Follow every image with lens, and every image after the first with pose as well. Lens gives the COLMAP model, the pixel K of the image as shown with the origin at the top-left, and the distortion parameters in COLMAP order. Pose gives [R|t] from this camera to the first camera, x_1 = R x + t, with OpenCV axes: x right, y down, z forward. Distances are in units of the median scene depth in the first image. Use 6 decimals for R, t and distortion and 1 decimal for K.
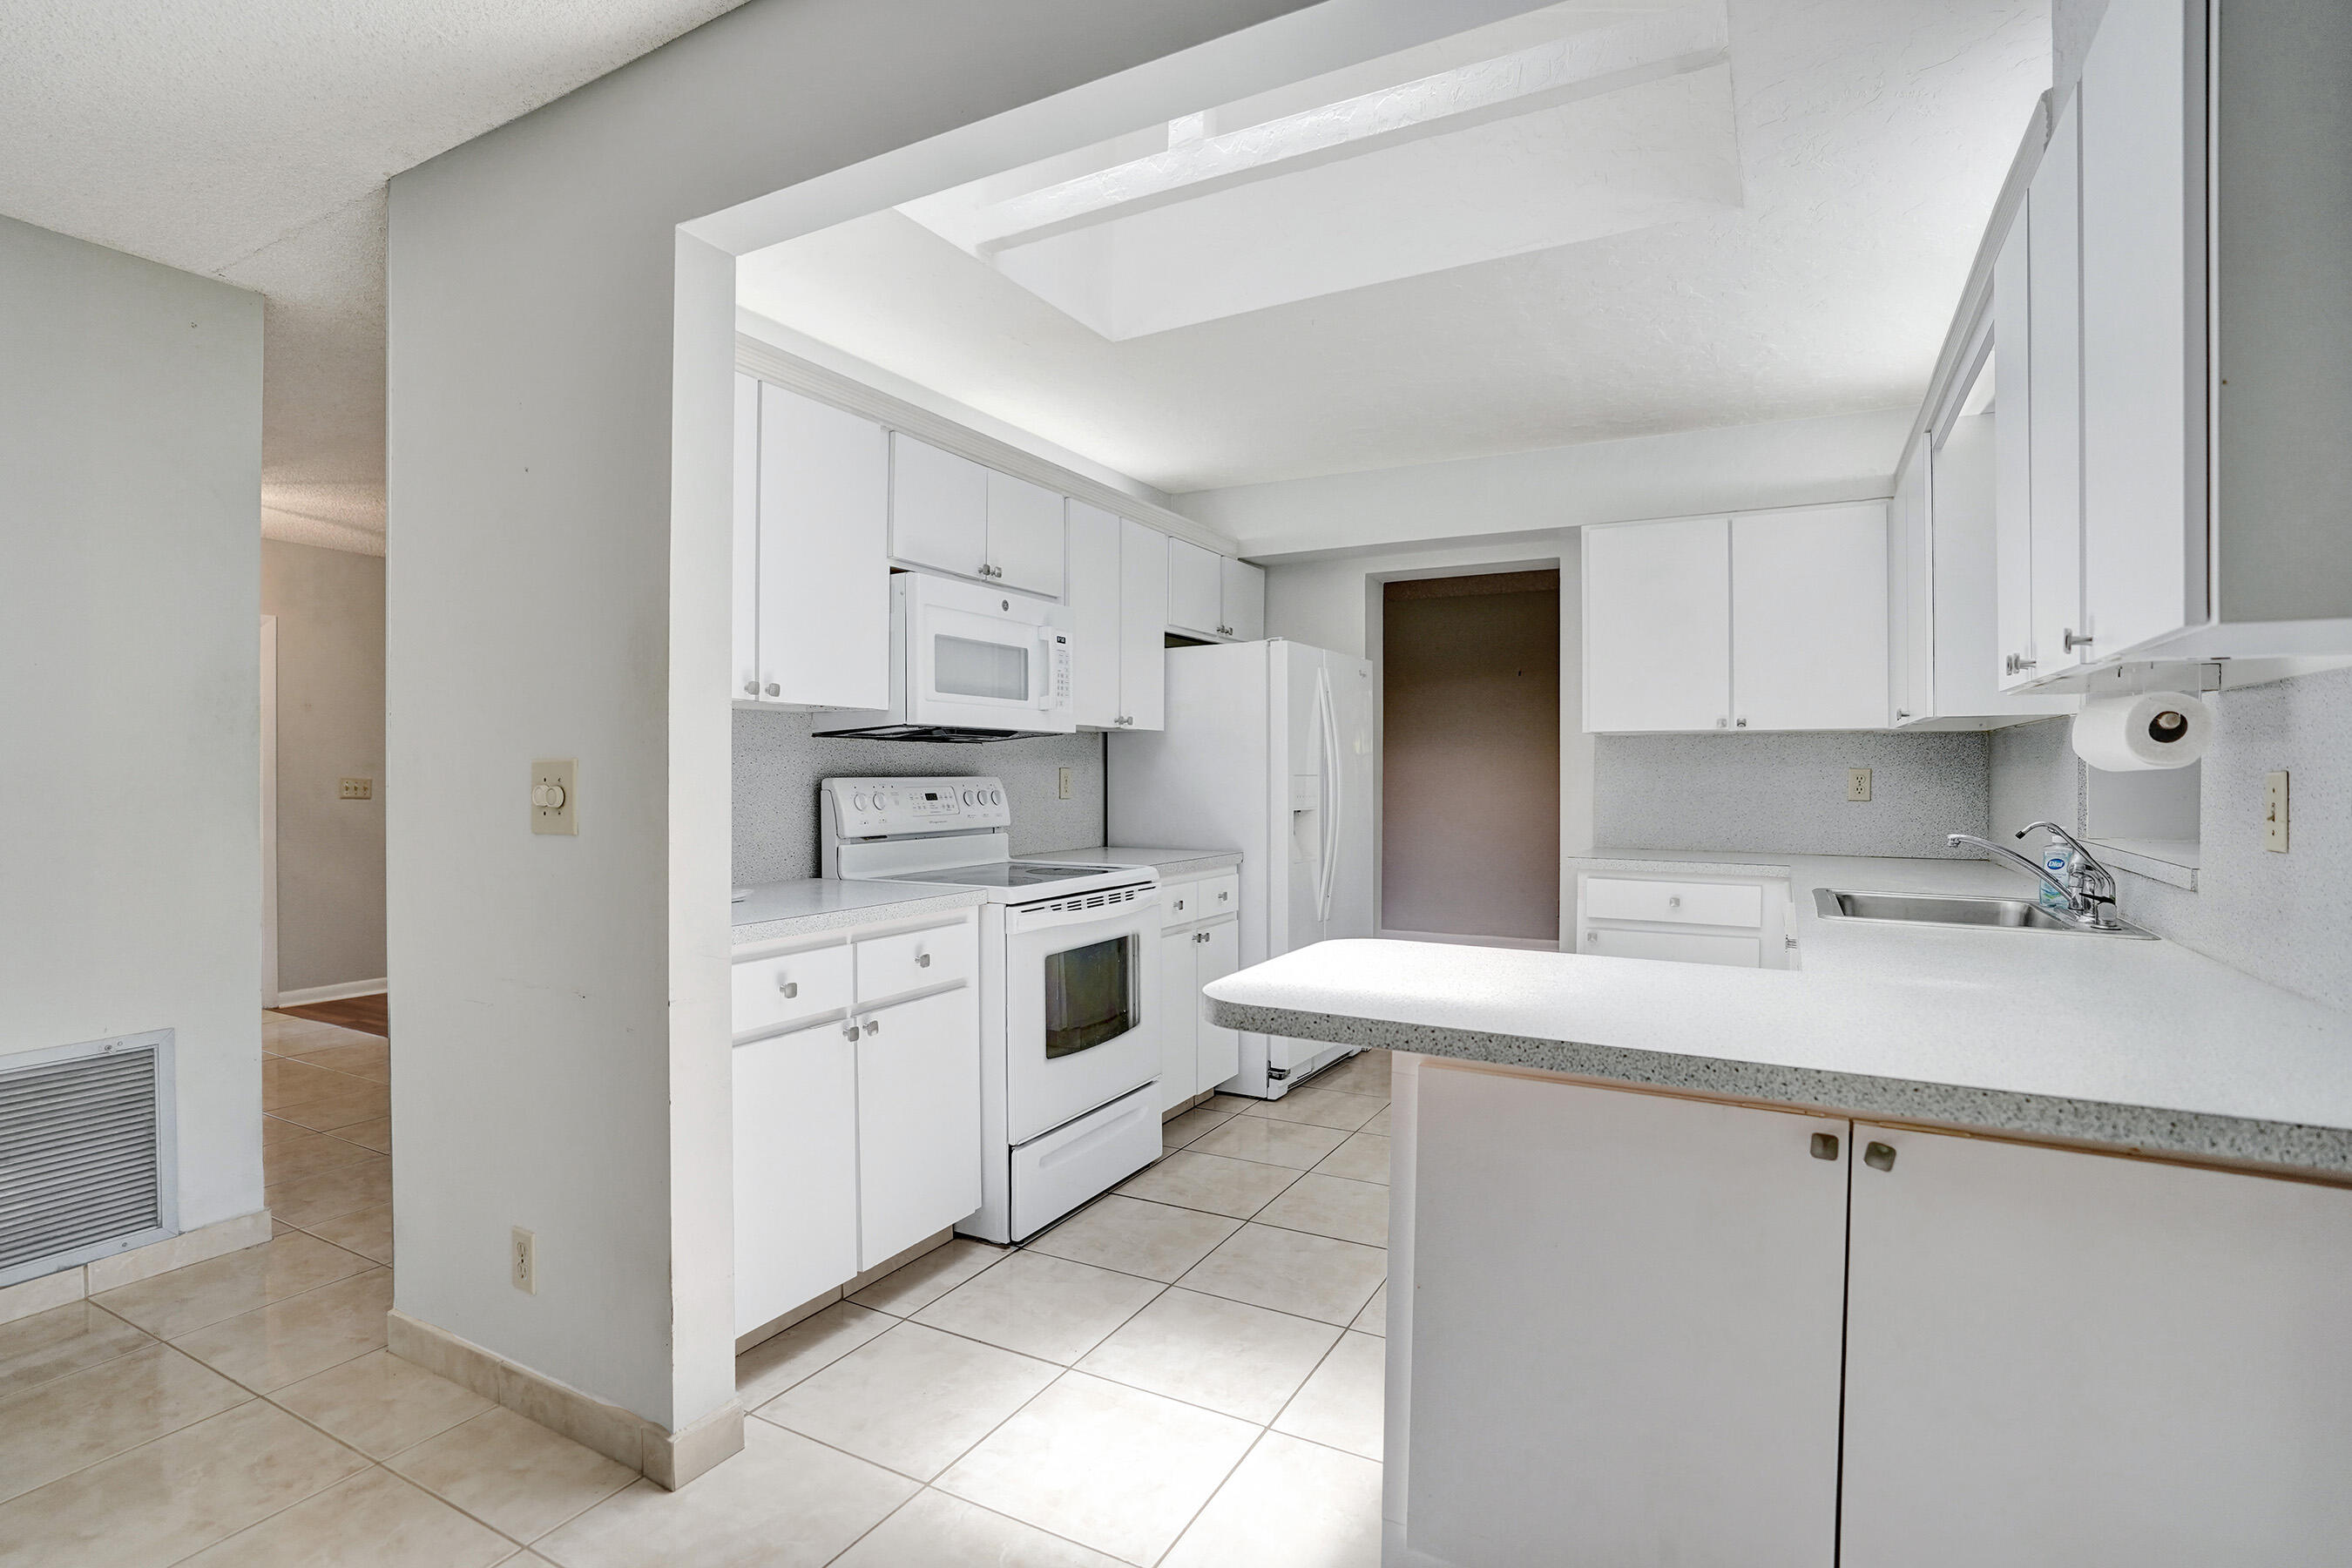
lens RADIAL K [[1146.7, 0, 1135.4], [0, 1146.7, 768.7], [0, 0, 1]] dist [-0.040717, 0.000190]
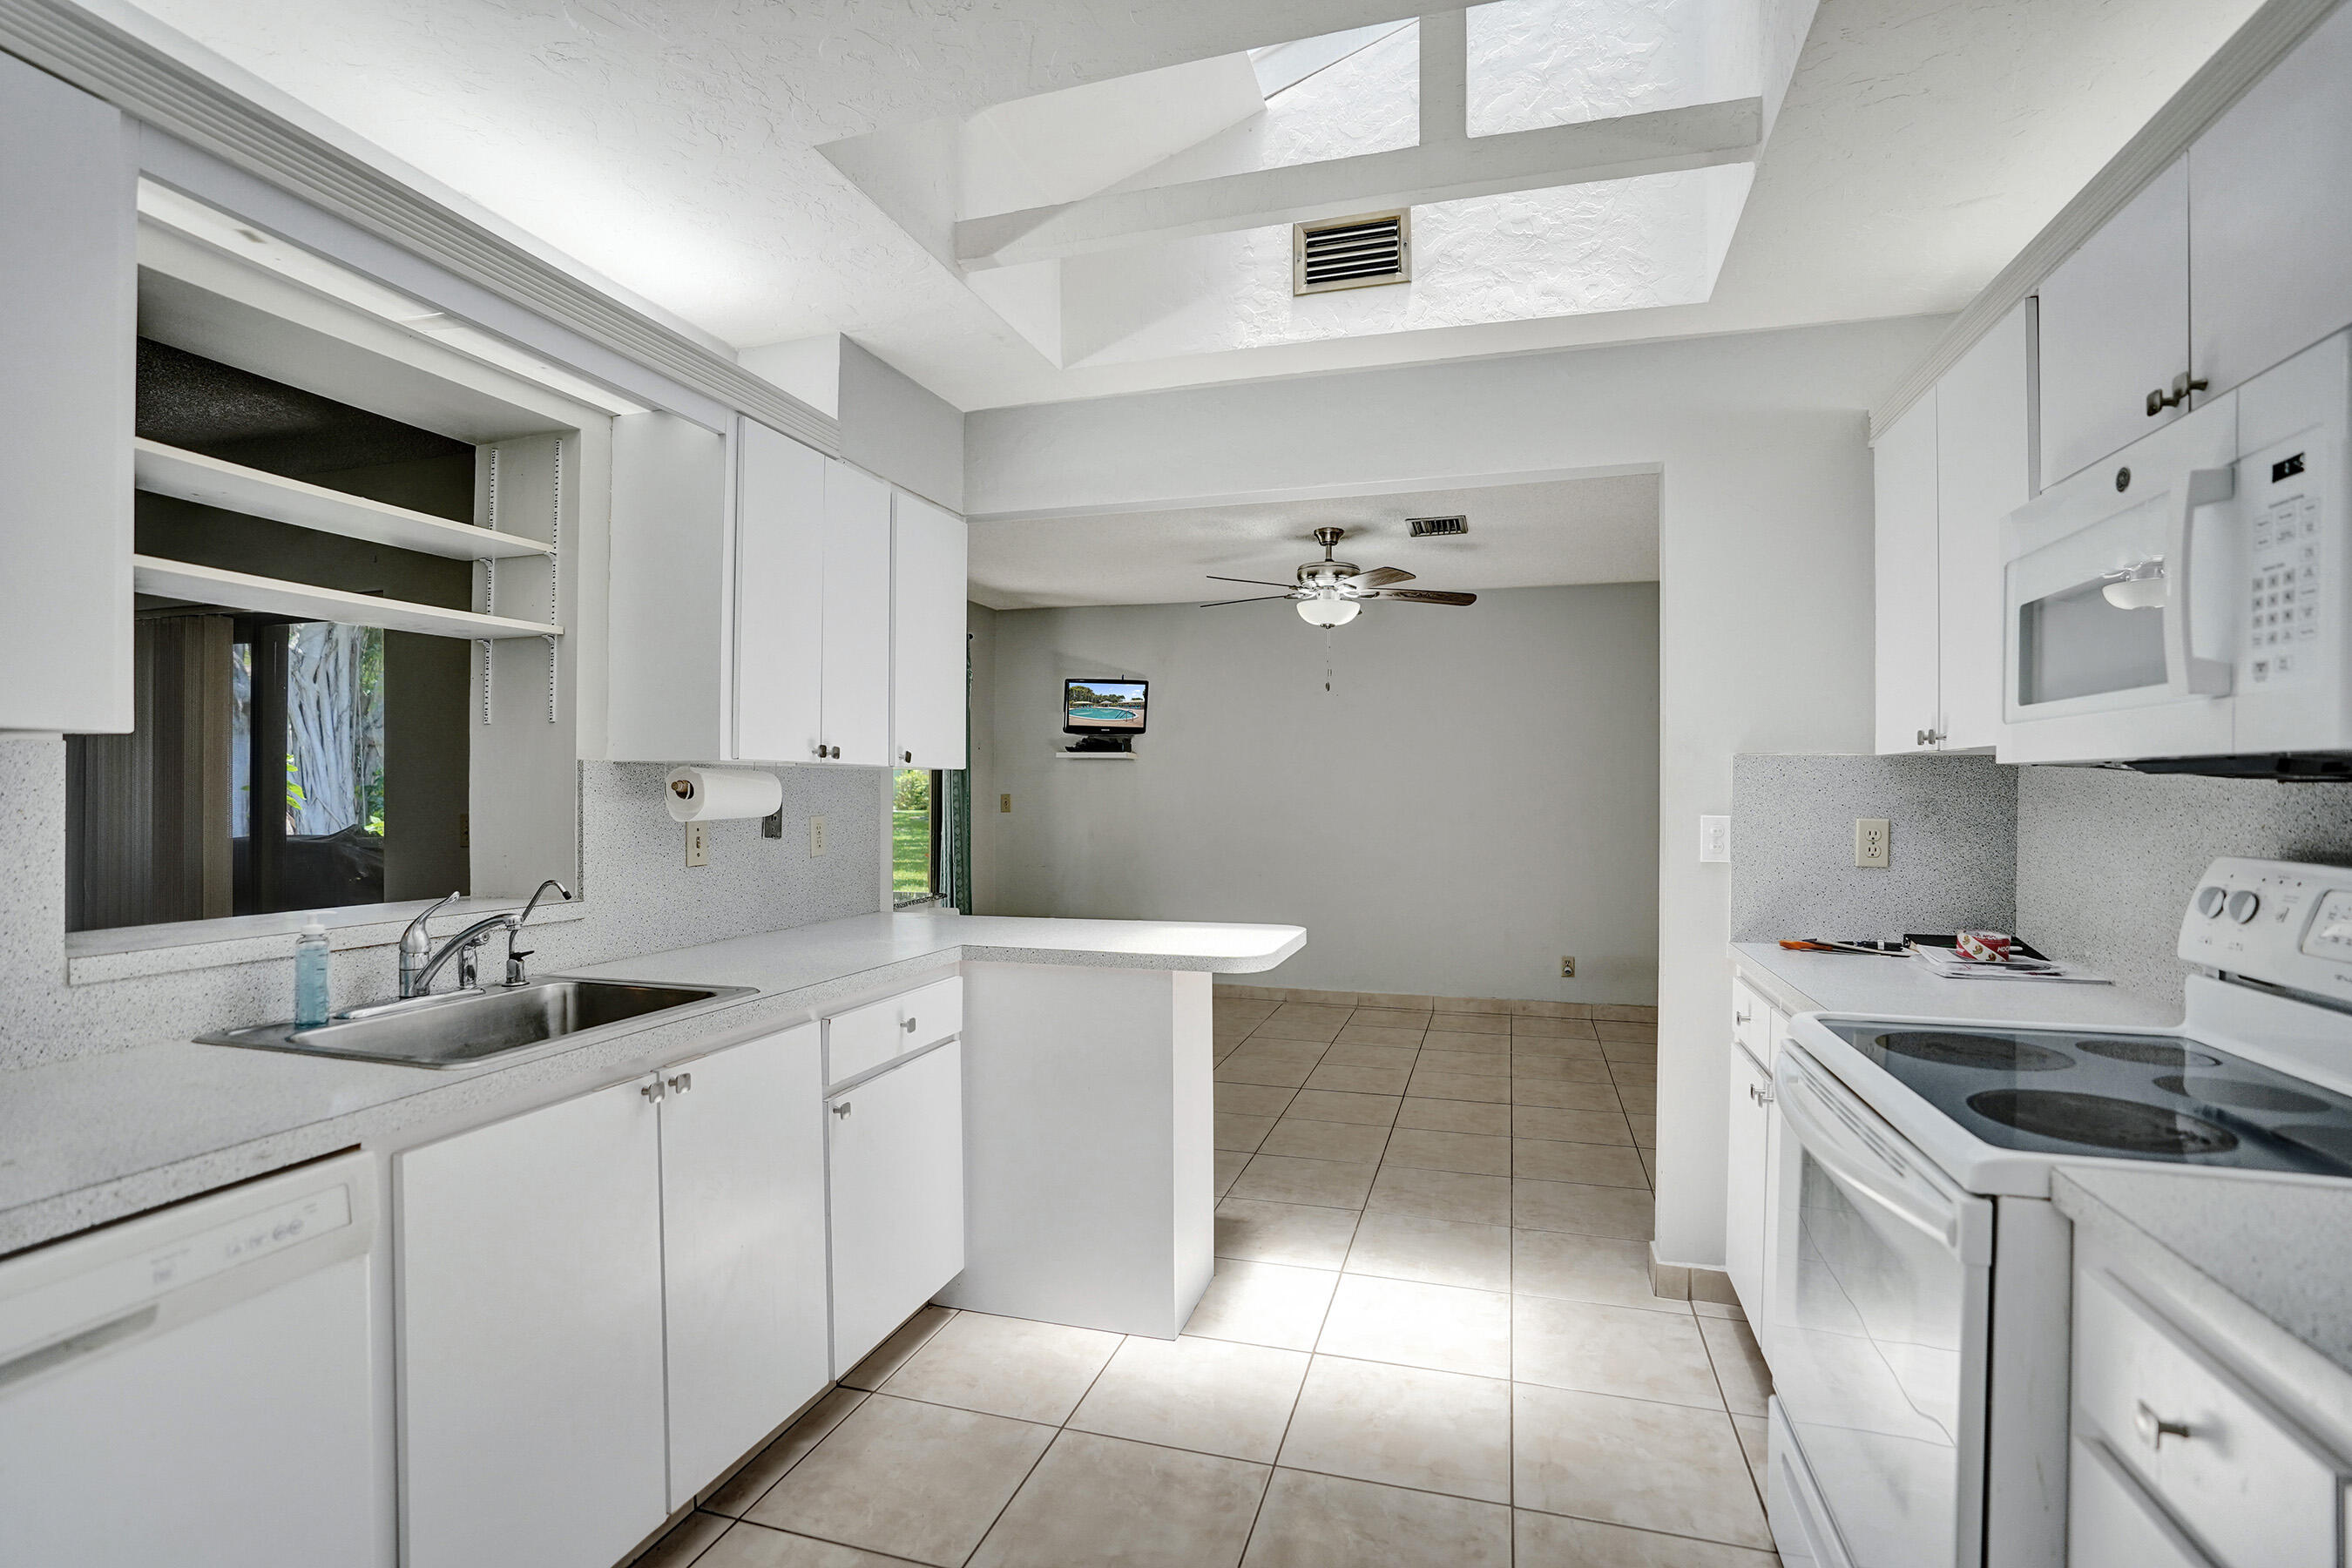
lens RADIAL K [[1086.4, 0, 1184.0], [0, 1086.4, 786.5], [0, 0, 1]] dist [-0.034123, 0.000592]
pose [[-0.971469, -0.005354, -0.237106, 0.362143], [-0.005383, 0.999985, -0.000523, -0.023901], [0.237106, 0.000768, -0.971484, 1.423429]]
